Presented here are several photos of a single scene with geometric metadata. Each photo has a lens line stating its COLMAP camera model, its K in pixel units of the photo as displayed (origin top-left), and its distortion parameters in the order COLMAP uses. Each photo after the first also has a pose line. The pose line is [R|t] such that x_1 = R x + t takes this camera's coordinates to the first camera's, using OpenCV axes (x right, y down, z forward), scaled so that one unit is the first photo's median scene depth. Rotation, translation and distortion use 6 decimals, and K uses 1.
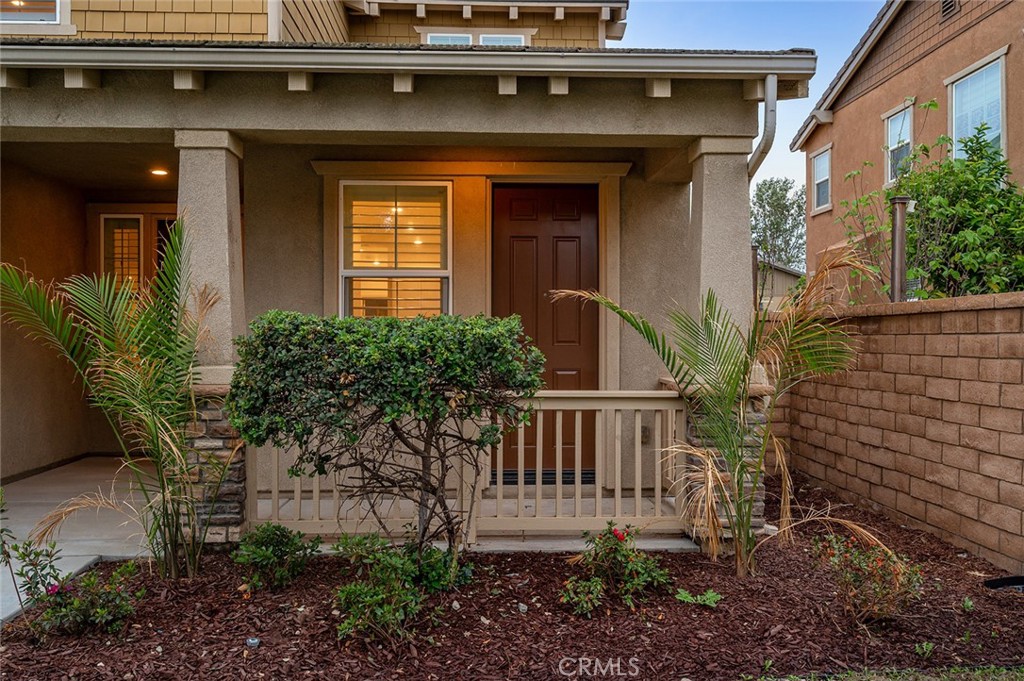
lens RADIAL K [[746.1, 0, 480.0], [0, 746.1, 344.7], [0, 0, 1]] dist [-0.001138, -0.000779]
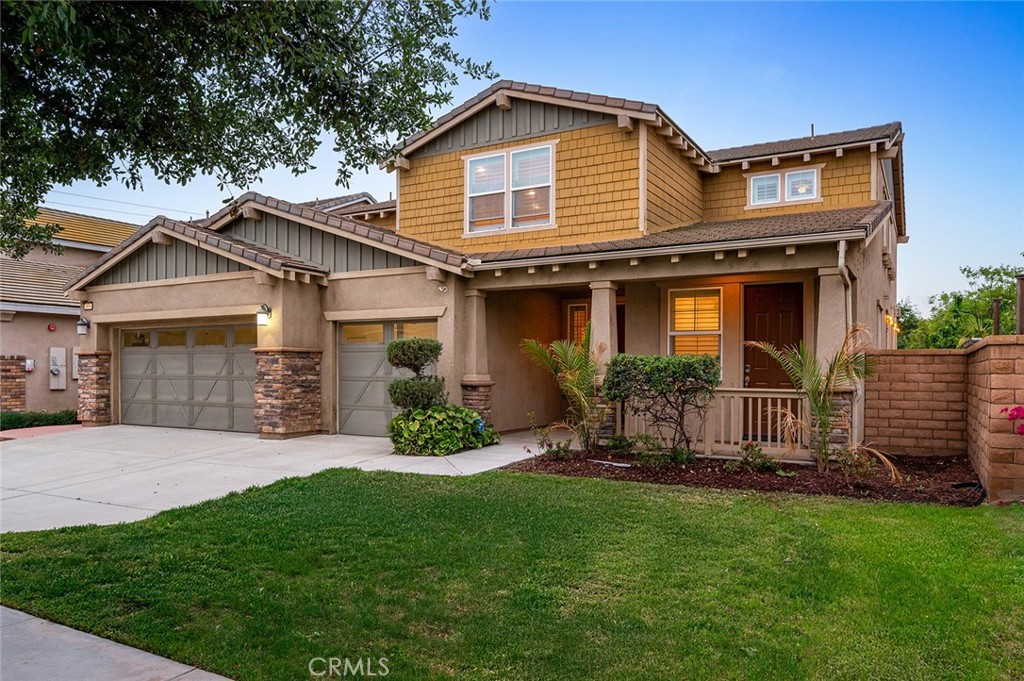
lens RADIAL K [[696.9, 0, 511.2], [0, 696.9, 378.2], [0, 0, 1]] dist [-0.002085, -0.000606]
pose [[0.845974, 0.009323, -0.533143, 0.564885], [-0.010006, 0.999949, 0.001609, 0.033768], [0.533130, 0.003974, 0.846024, -1.029298]]
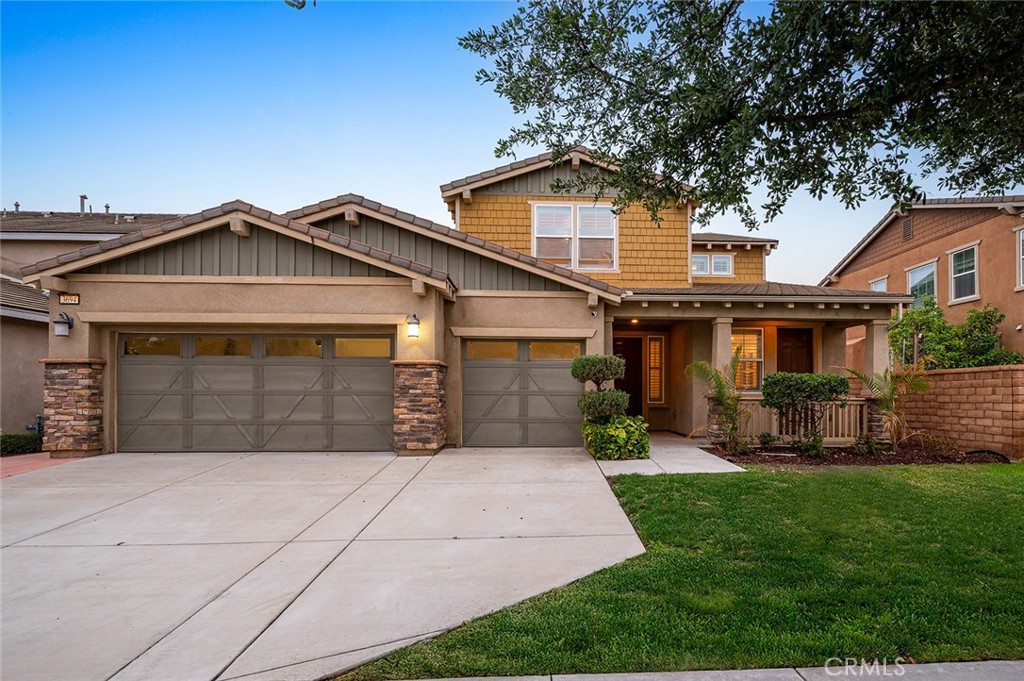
lens RADIAL K [[524.8, 0, 514.5], [0, 524.8, 392.2], [0, 0, 1]] dist [-0.000555, 0.000005]
pose [[0.999995, 0.003073, 0.000740, -1.170483], [-0.003058, 0.999819, -0.018788, 0.079483], [-0.000798, 0.018785, 0.999823, -1.179349]]
